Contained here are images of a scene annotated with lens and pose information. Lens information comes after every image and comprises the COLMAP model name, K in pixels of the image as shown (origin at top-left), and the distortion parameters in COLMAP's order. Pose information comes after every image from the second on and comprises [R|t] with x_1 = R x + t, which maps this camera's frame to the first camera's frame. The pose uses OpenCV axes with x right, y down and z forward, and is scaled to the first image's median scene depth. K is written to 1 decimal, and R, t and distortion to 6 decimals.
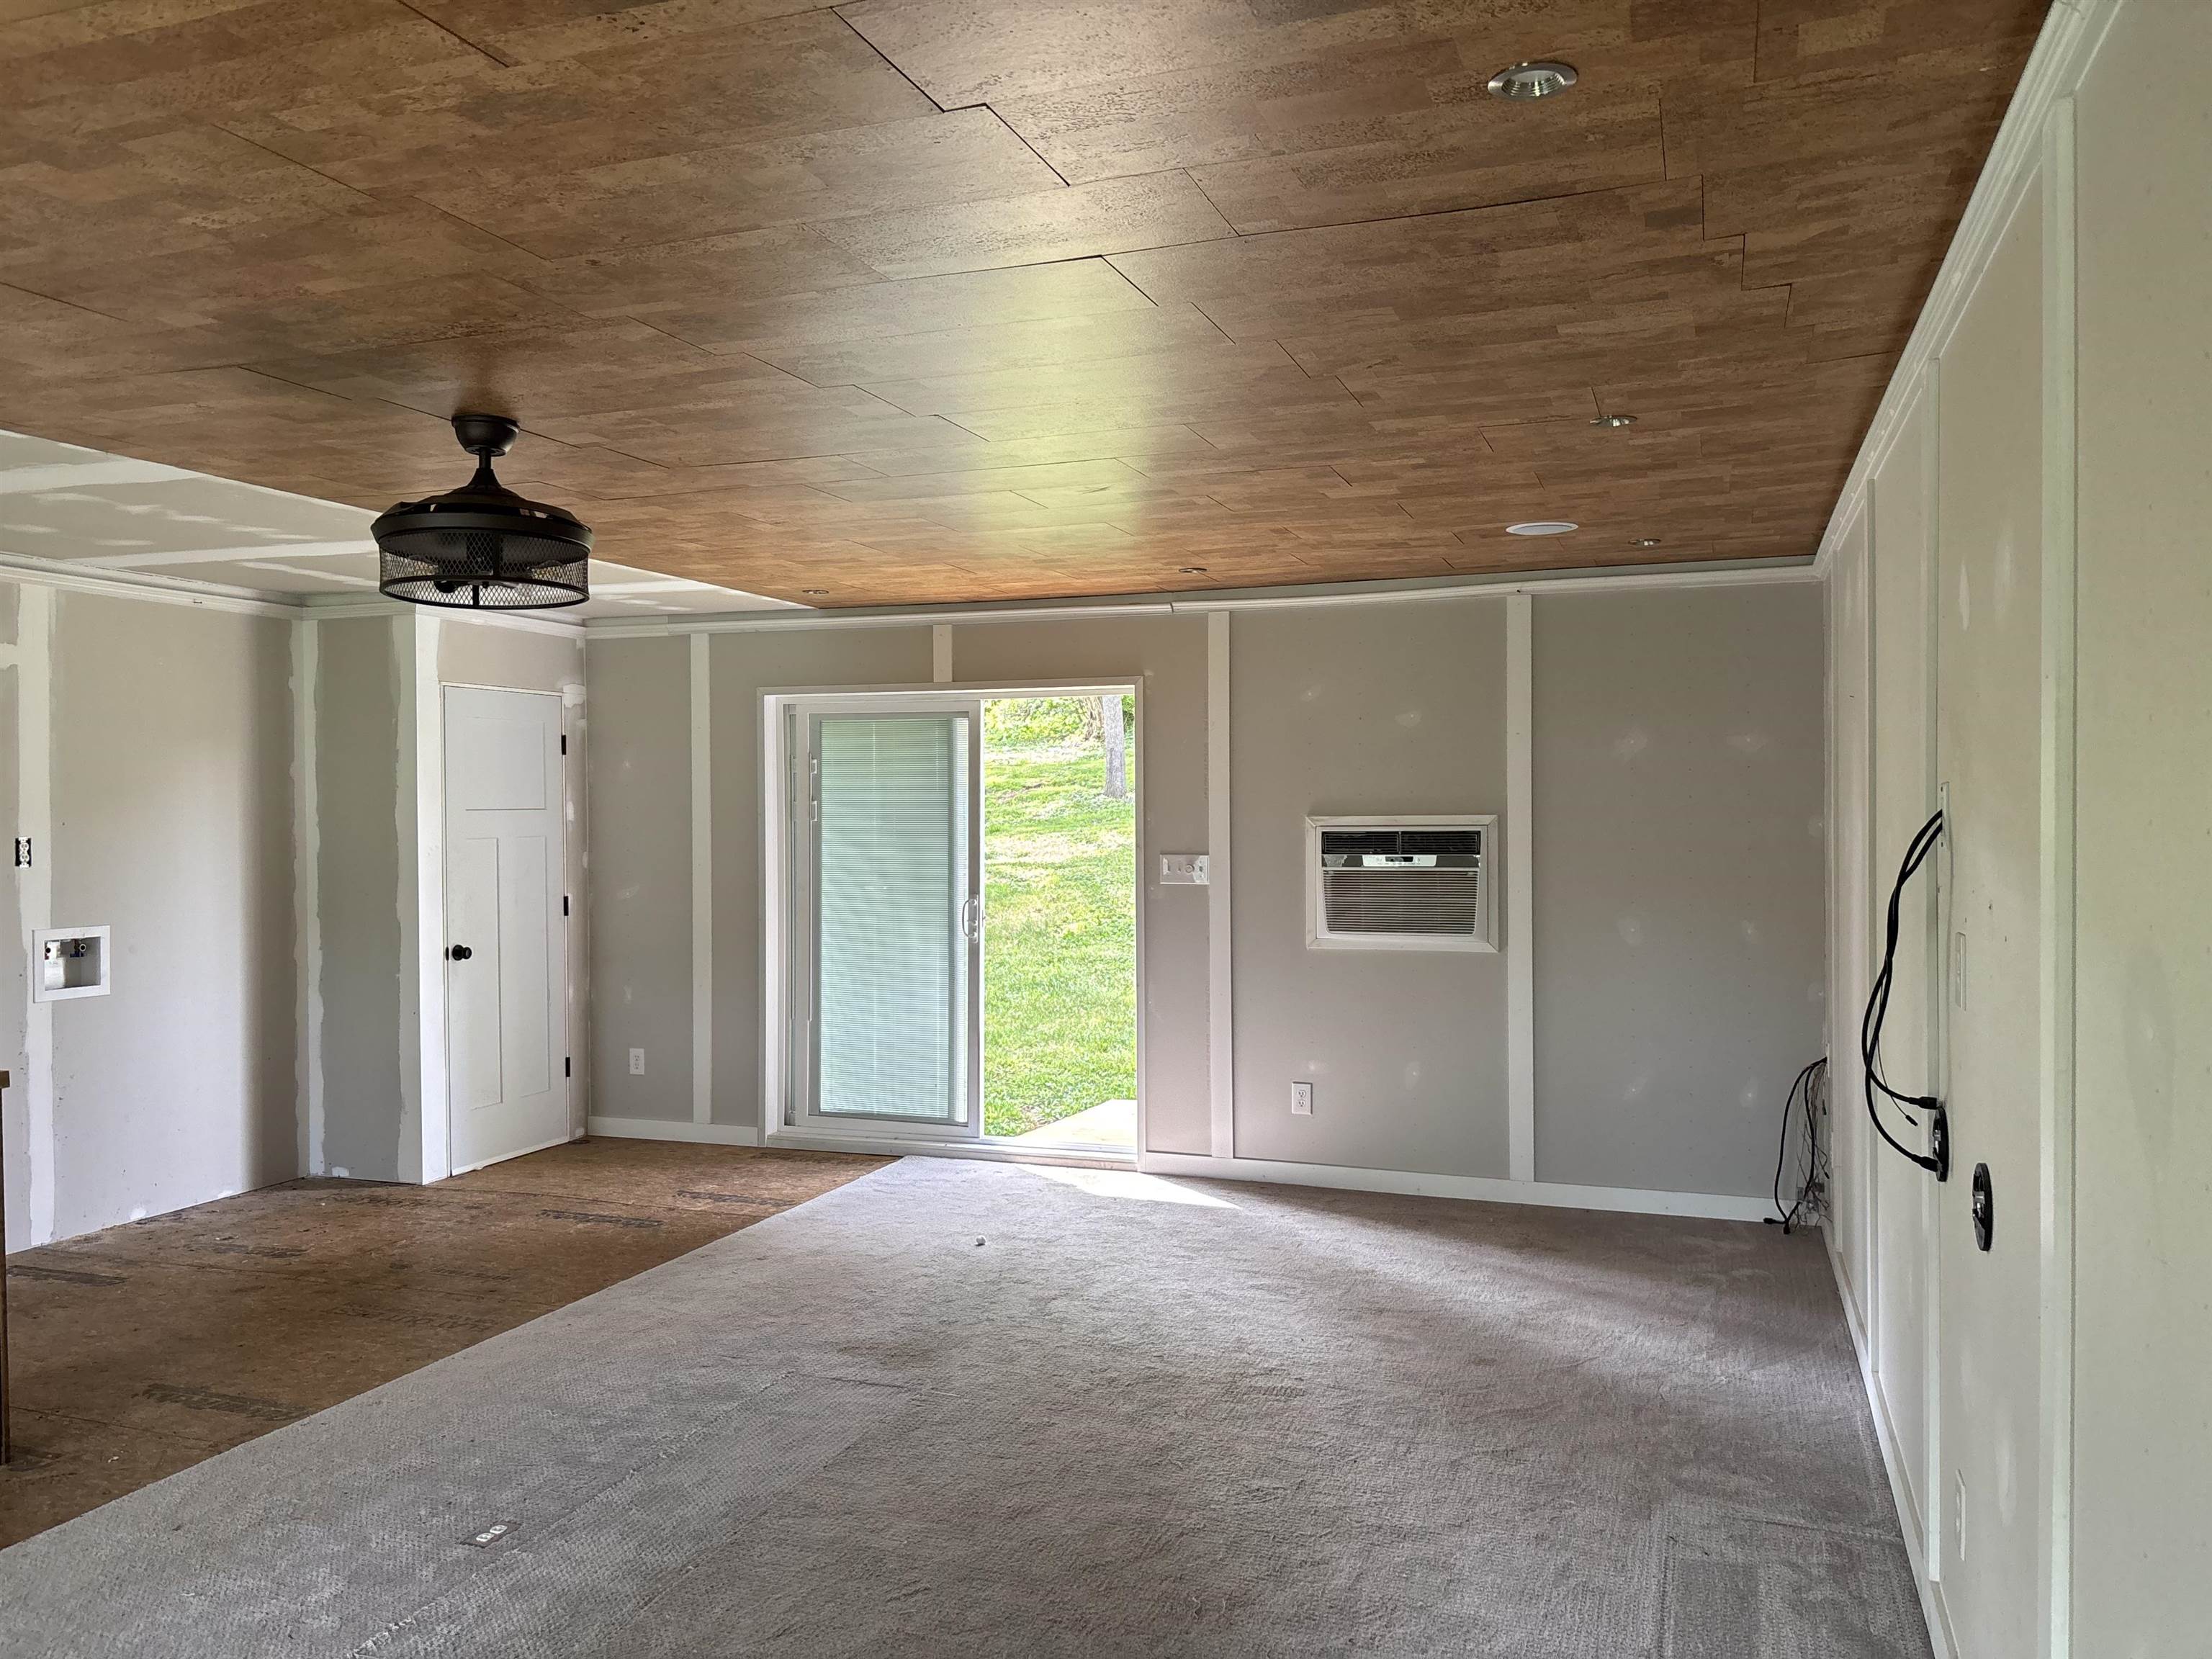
lens RADIAL K [[1676.7, 0, 1095.3], [0, 1676.7, 819.2], [0, 0, 1]] dist [0.052687, -0.067304]
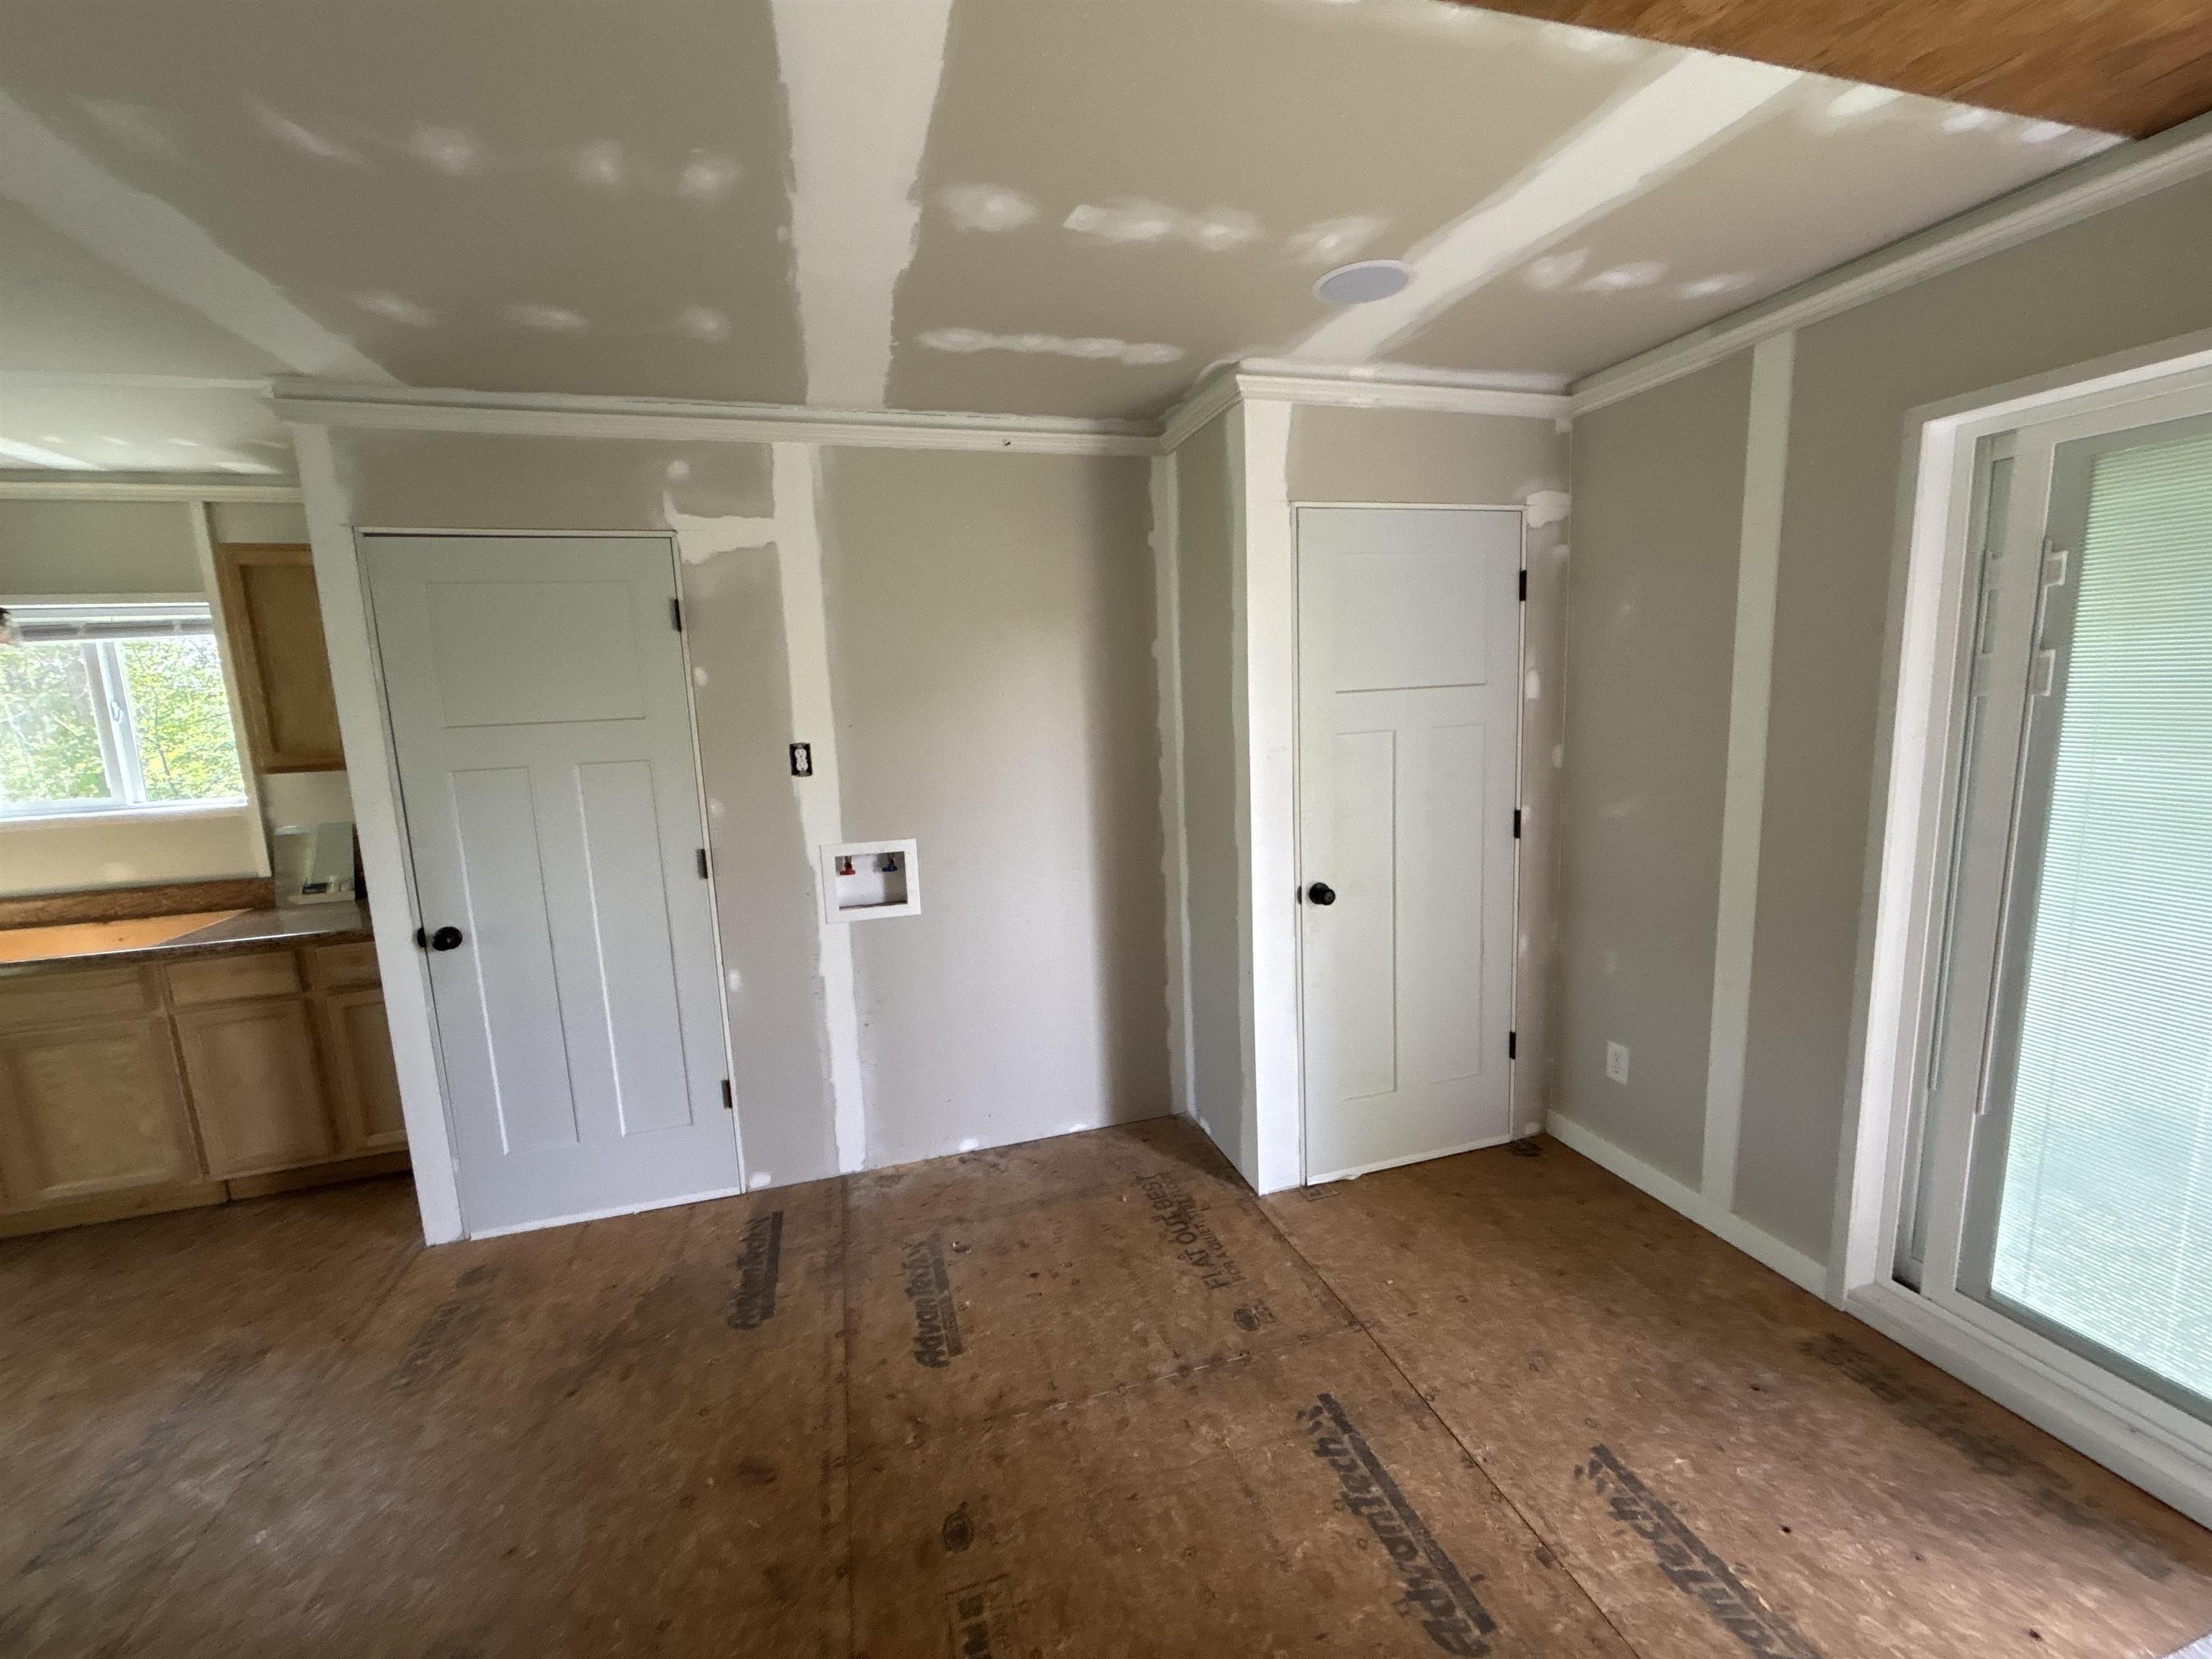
lens RADIAL K [[895.4, 0, 1105.5], [0, 895.4, 827.8], [0, 0, 1]] dist [-0.000173, 0.000624]
pose [[0.596803, 0.100463, -0.796074, -0.144965], [0.032618, 0.988273, 0.149172, -0.009068], [0.801724, -0.114992, 0.586528, 0.774131]]
